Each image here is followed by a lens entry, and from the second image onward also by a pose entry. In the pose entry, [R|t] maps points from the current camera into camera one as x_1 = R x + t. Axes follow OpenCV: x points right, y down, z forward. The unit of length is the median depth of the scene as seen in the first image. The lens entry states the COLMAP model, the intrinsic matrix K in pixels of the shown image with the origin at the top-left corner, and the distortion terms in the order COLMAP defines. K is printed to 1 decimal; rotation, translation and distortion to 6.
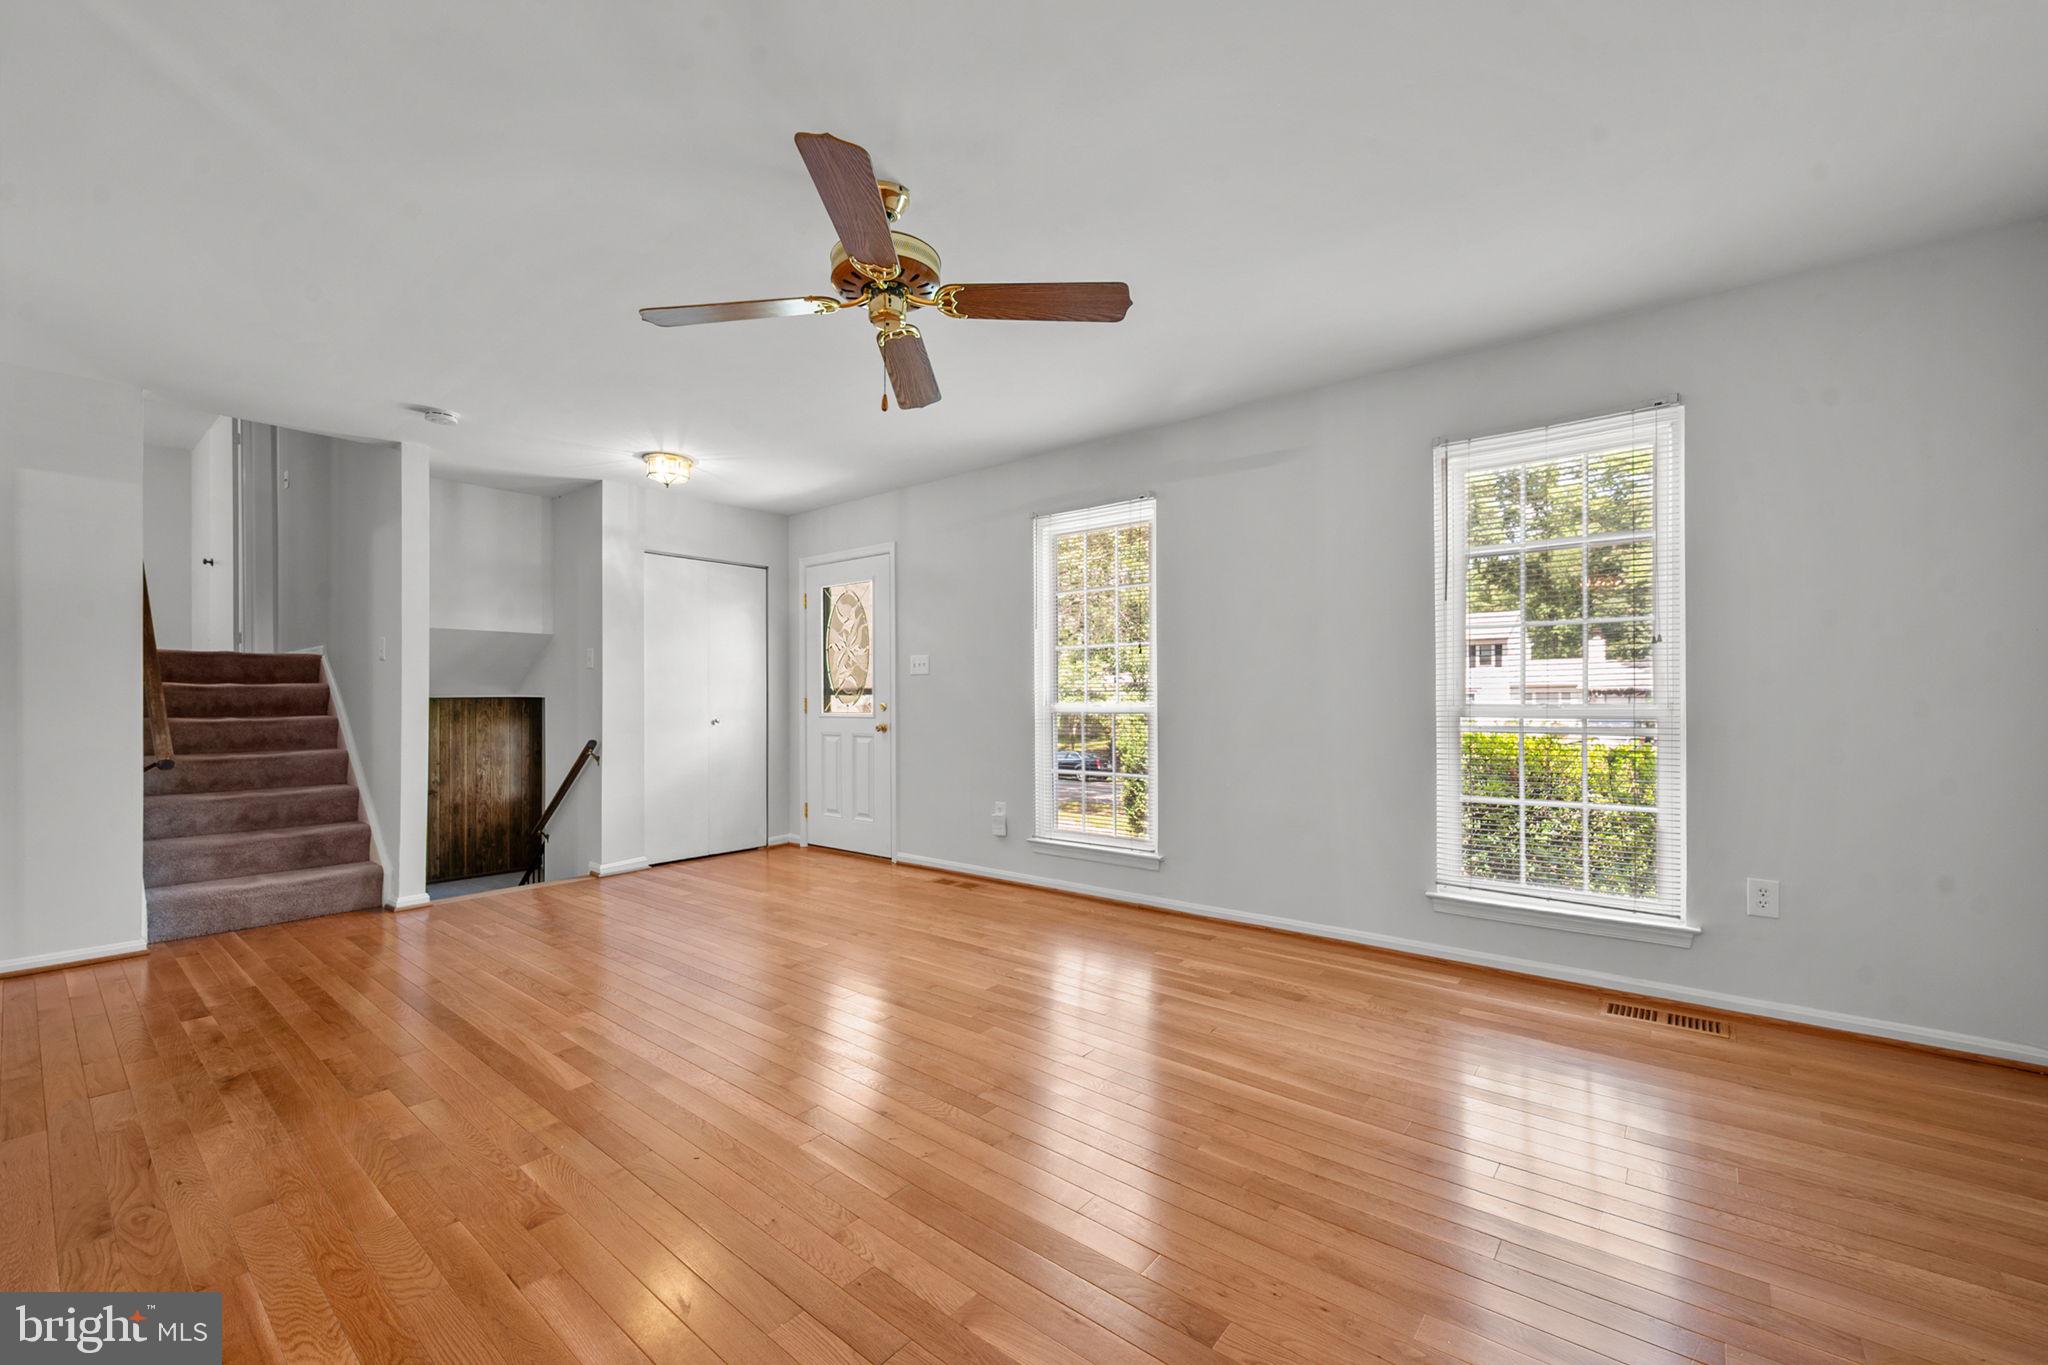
lens RADIAL K [[829.9, 0, 1030.8], [0, 829.9, 695.1], [0, 0, 1]] dist [0.000694, 0.000026]
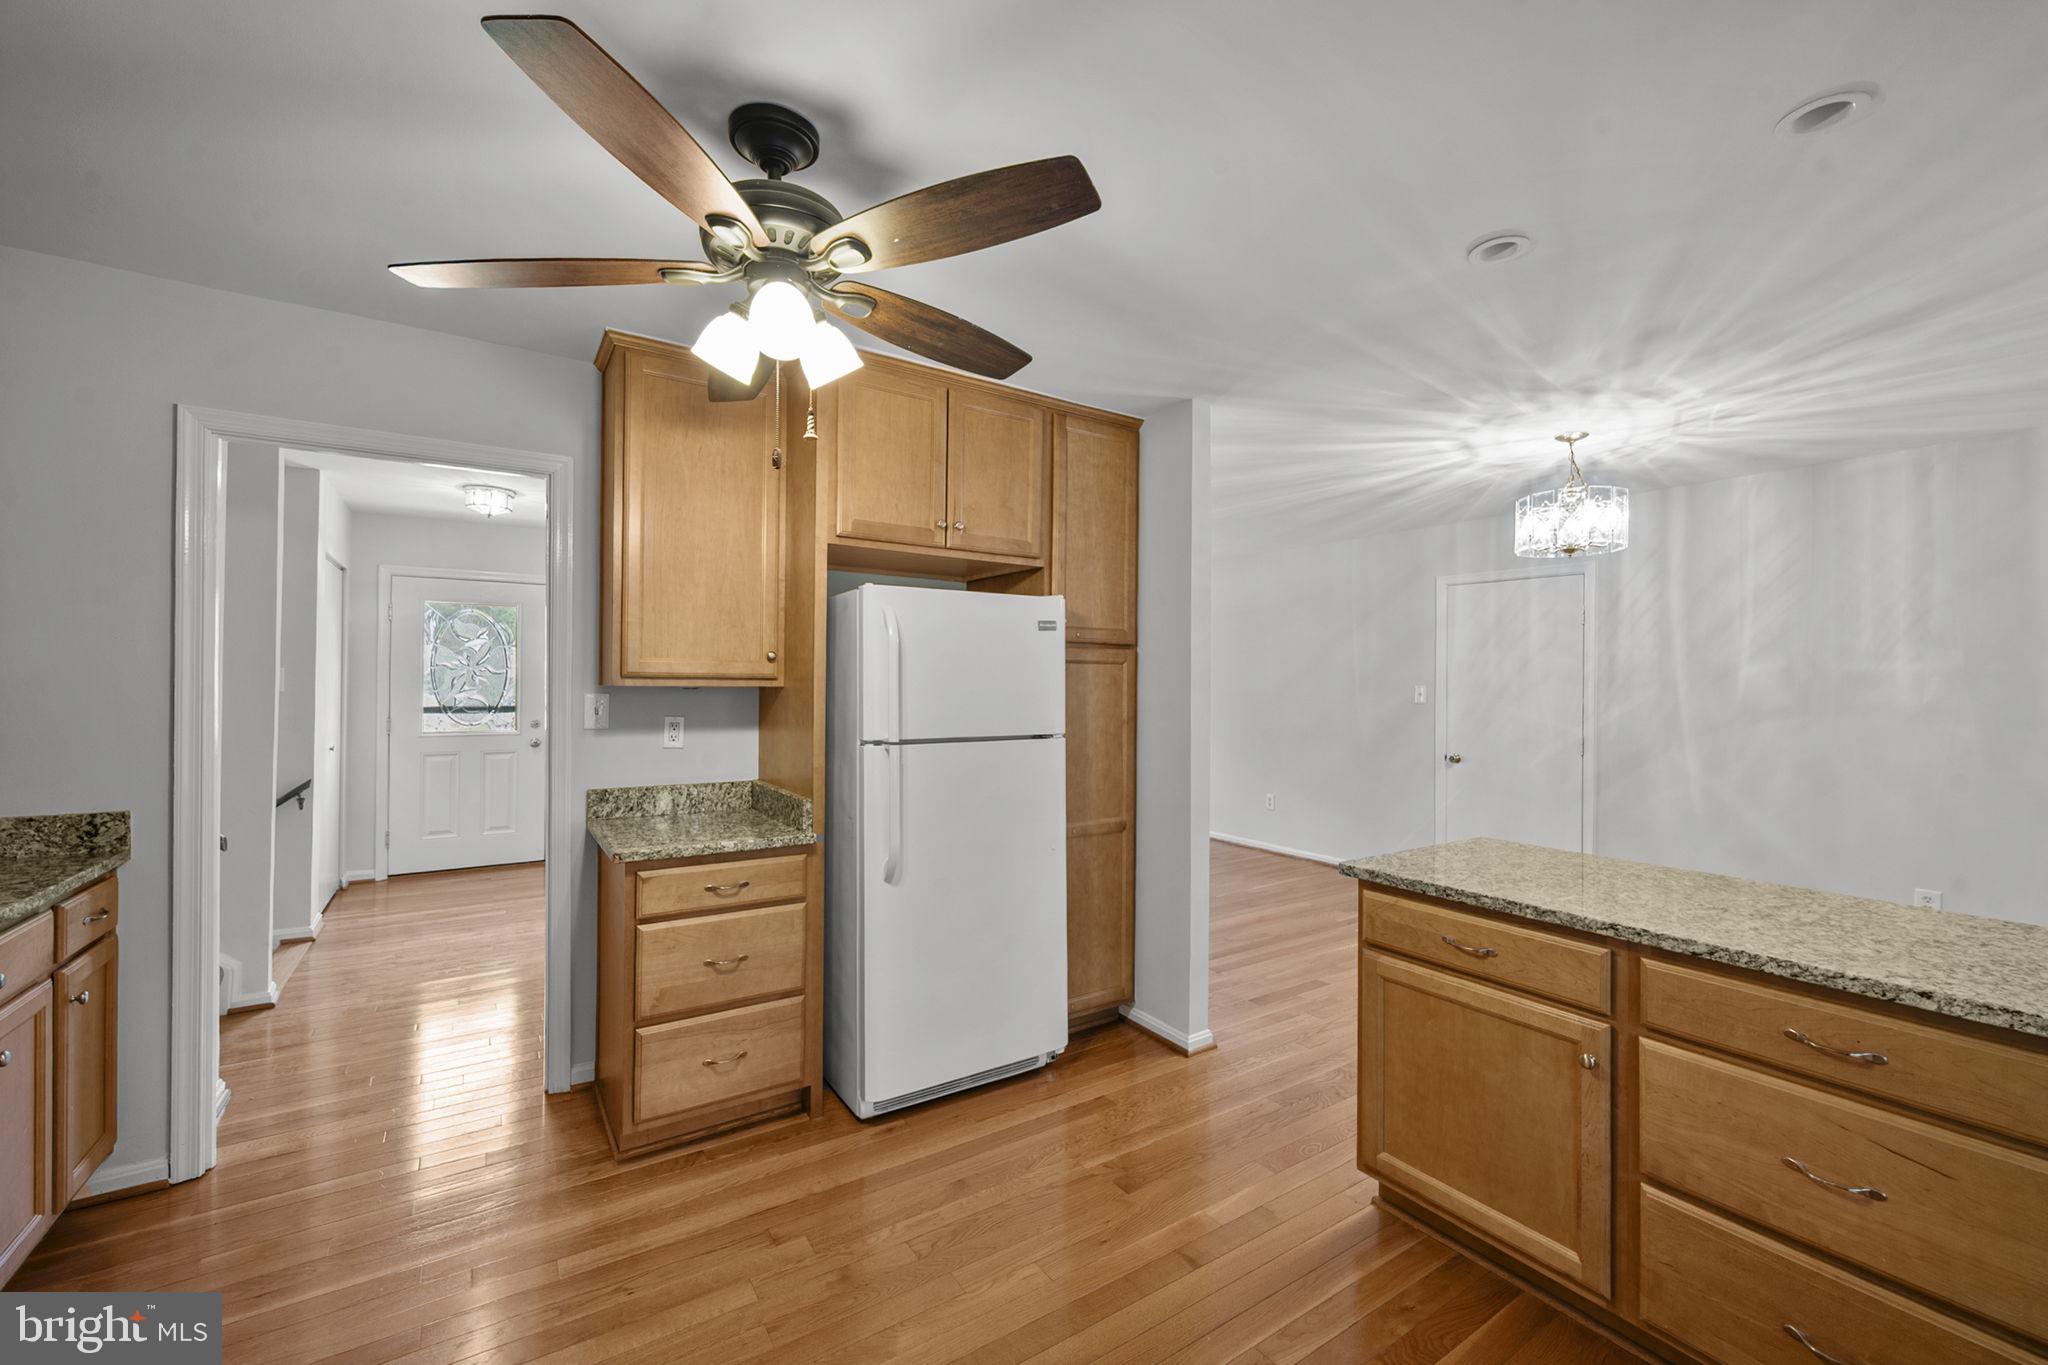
lens RADIAL K [[823.0, 0, 1032.7], [0, 823.0, 677.8], [0, 0, 1]] dist [-0.001626, -0.000098]
pose [[0.296611, 0.011859, 0.954925, -1.303775], [-0.013537, 0.999875, -0.008212, -0.059364], [-0.954902, -0.010491, 0.296735, 0.069469]]
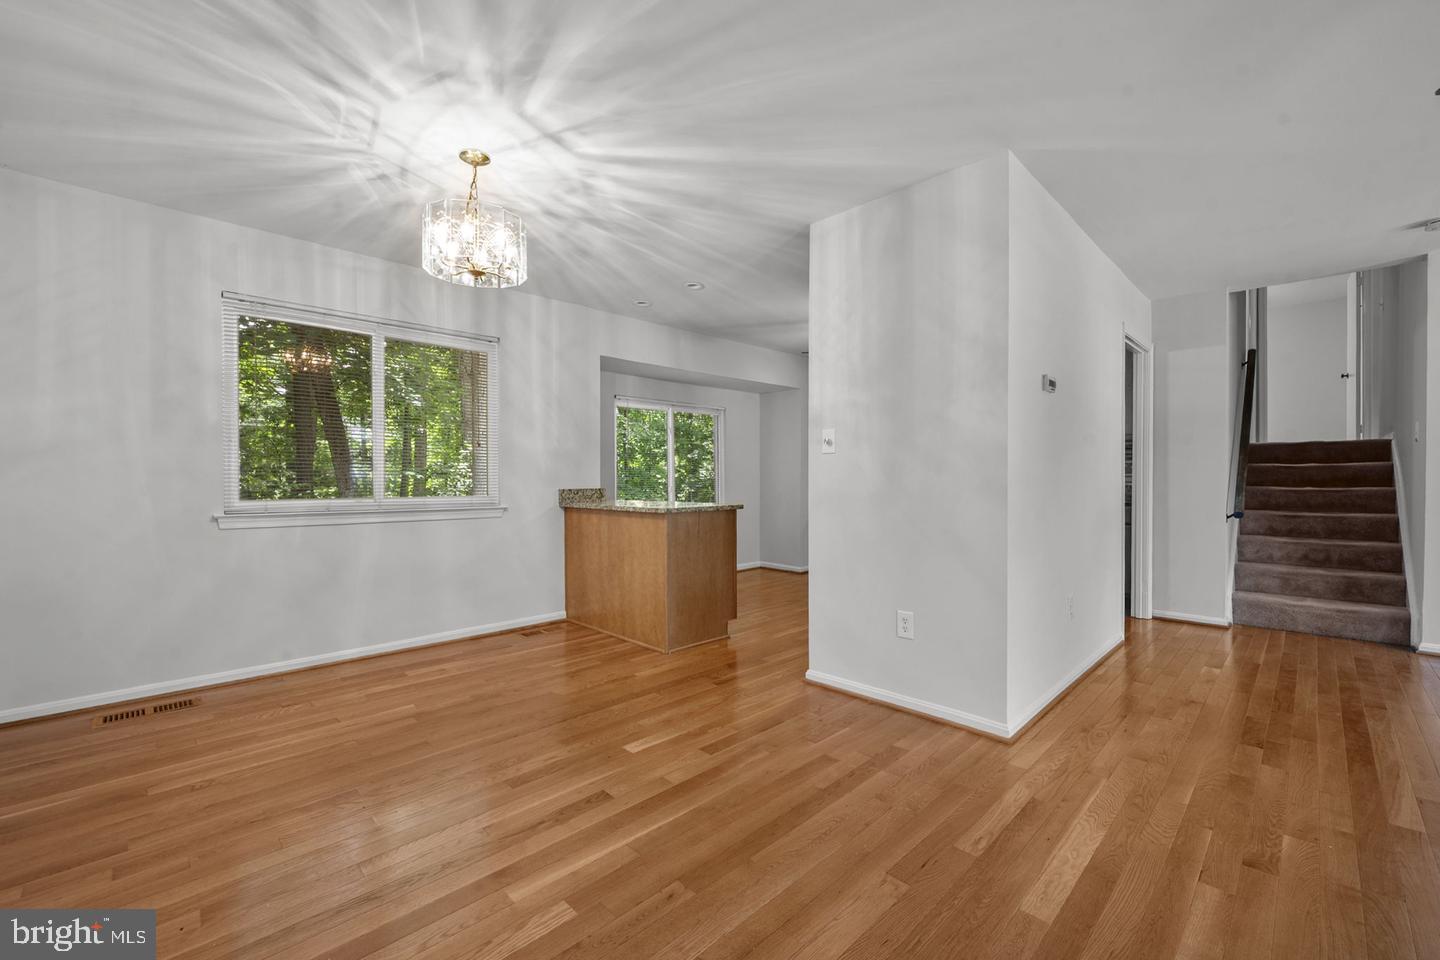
lens RADIAL K [[590.7, 0, 721.1], [0, 590.7, 483.5], [0, 0, 1]] dist [0.001505, -0.000217]
pose [[-0.108059, 0.013084, -0.994058, 0.179062], [0.007025, 0.999898, 0.012398, 0.000888], [0.994120, -0.005643, -0.108140, 0.104758]]
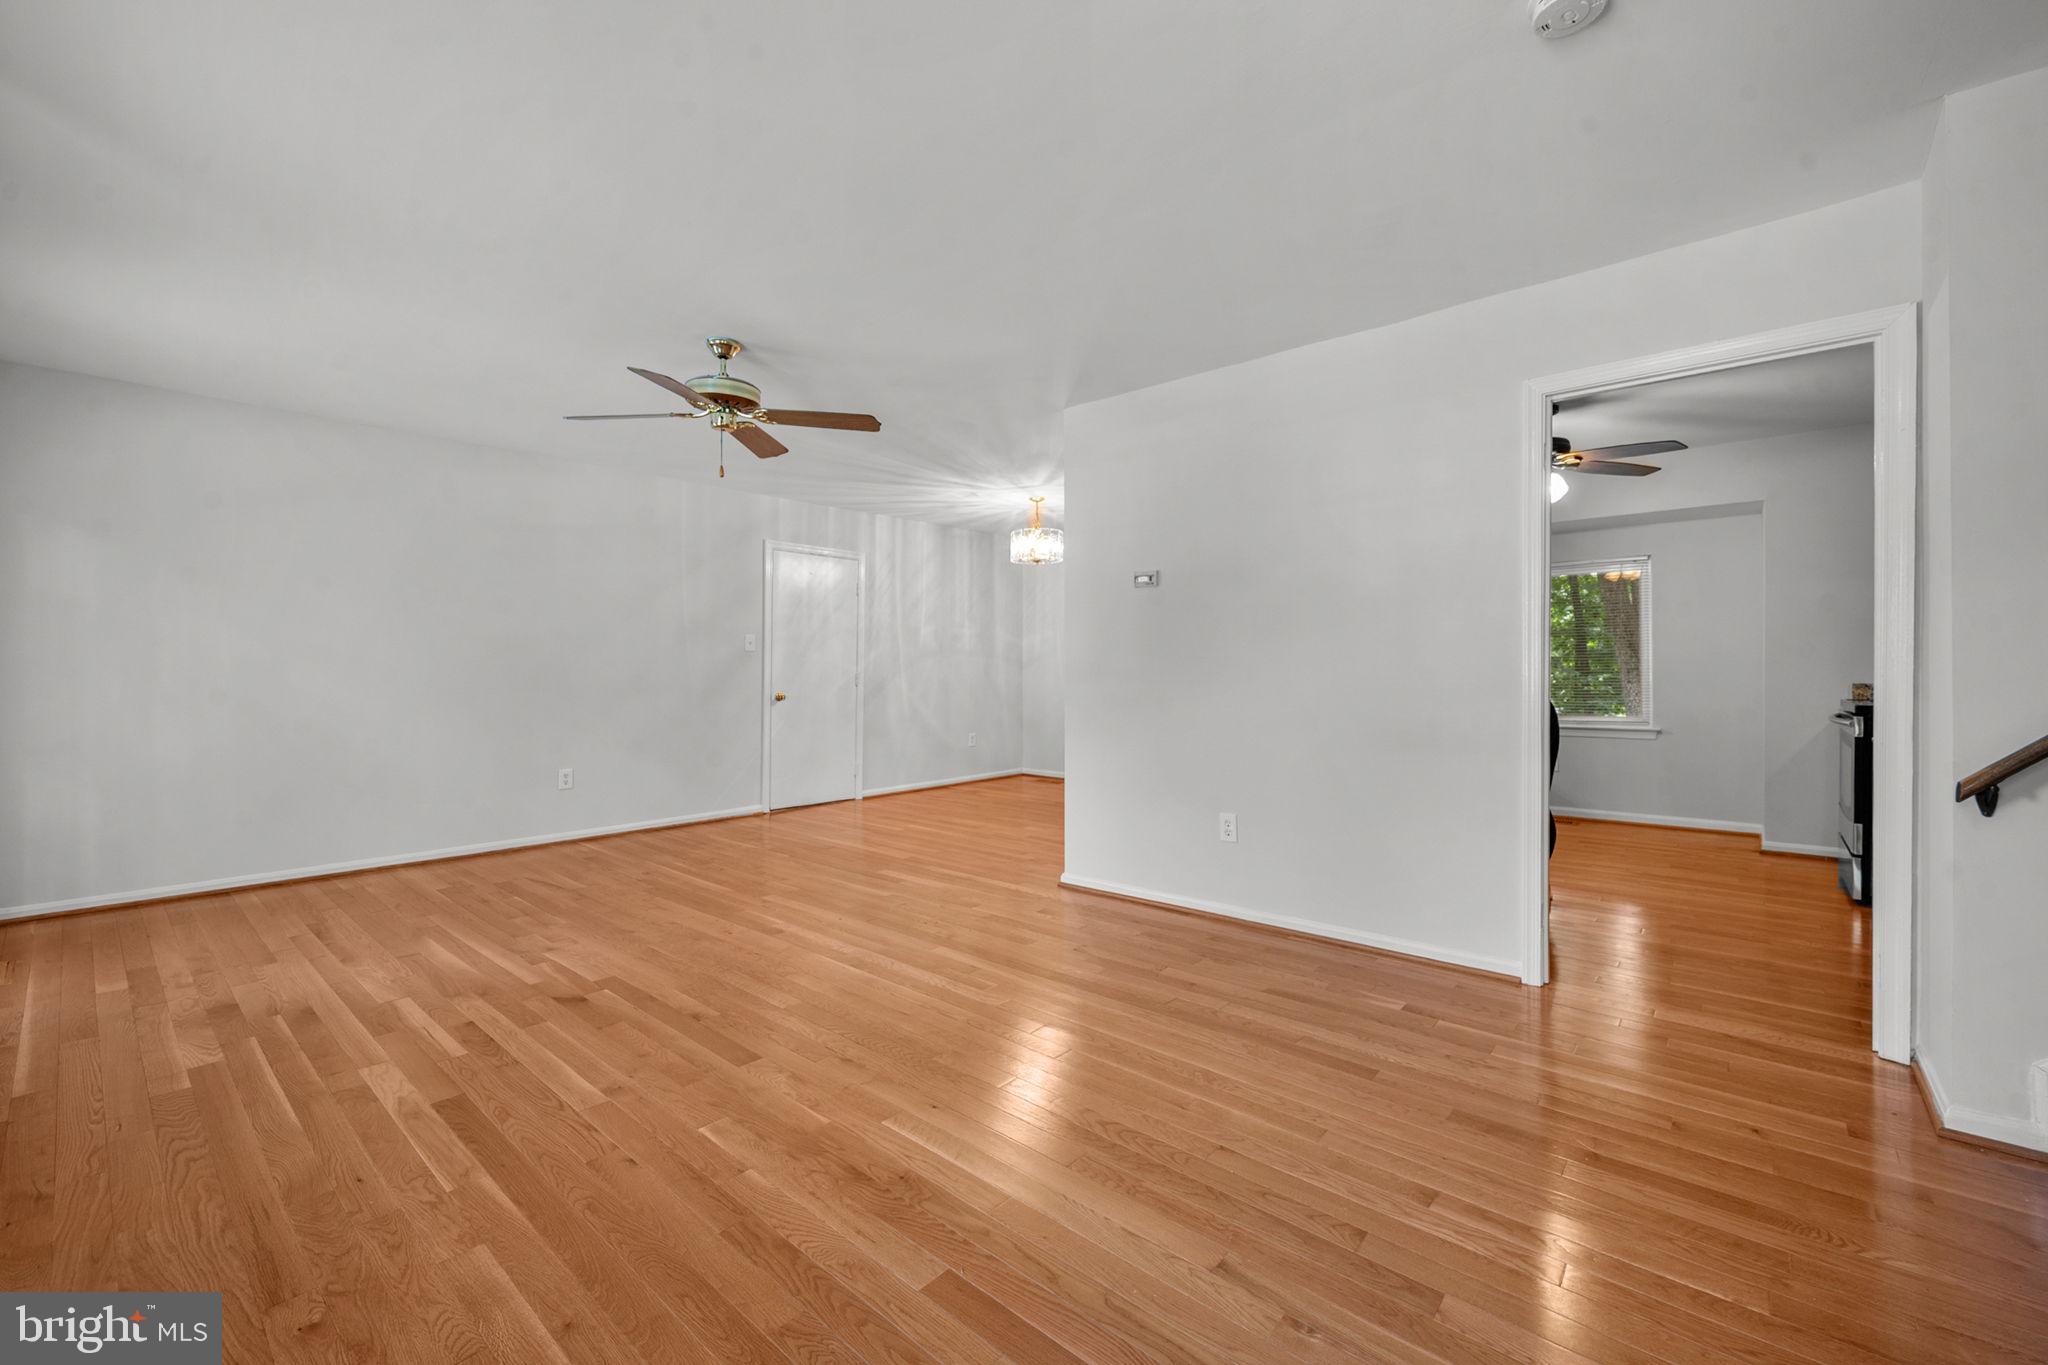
lens RADIAL K [[827.6, 0, 1027.0], [0, 827.6, 668.8], [0, 0, 1]] dist [0.002309, 0.000033]
pose [[-0.999359, 0.007107, 0.035078, -0.406923], [0.006928, 0.999962, -0.005223, 0.004568], [-0.035114, -0.004976, -0.999371, 1.305344]]
